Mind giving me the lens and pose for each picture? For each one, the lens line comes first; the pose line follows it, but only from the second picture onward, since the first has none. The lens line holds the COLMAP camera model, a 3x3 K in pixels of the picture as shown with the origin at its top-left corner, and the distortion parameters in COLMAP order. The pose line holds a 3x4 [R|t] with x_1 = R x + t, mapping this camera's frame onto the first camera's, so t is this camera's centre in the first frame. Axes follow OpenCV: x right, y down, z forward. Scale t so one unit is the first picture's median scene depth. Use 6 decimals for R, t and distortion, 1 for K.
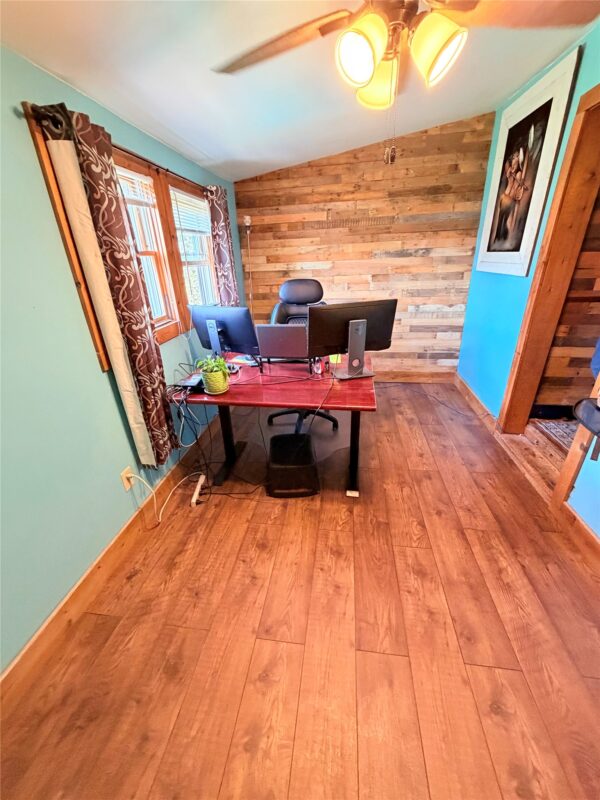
lens RADIAL K [[319.1, 0, 300.0], [0, 319.1, 398.5], [0, 0, 1]] dist [0.000331, 0.000202]
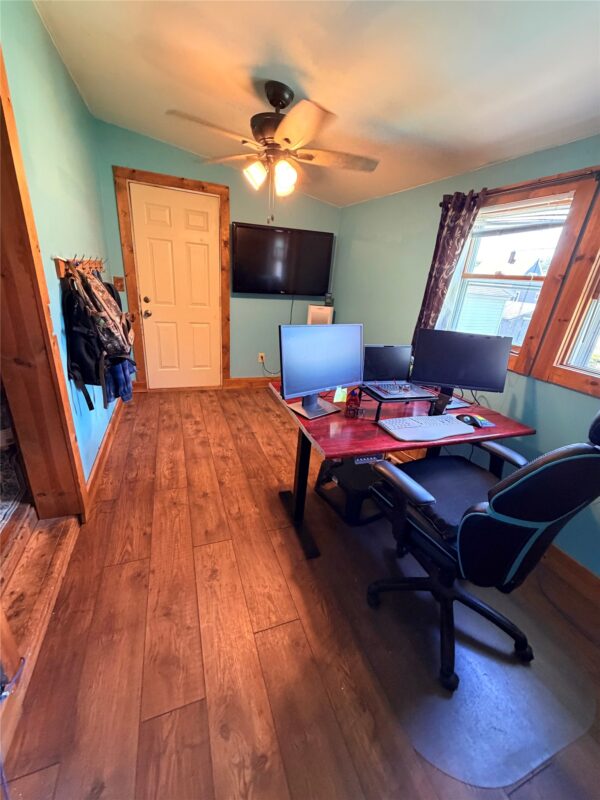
lens RADIAL K [[319.1, 0, 300.0], [0, 319.1, 398.5], [0, 0, 1]] dist [0.000331, 0.000202]
pose [[-0.875791, 0.138487, -0.462398, 0.635686], [-0.246872, 0.694675, 0.675634, -0.715457], [0.414782, 0.705867, -0.574201, 1.594583]]
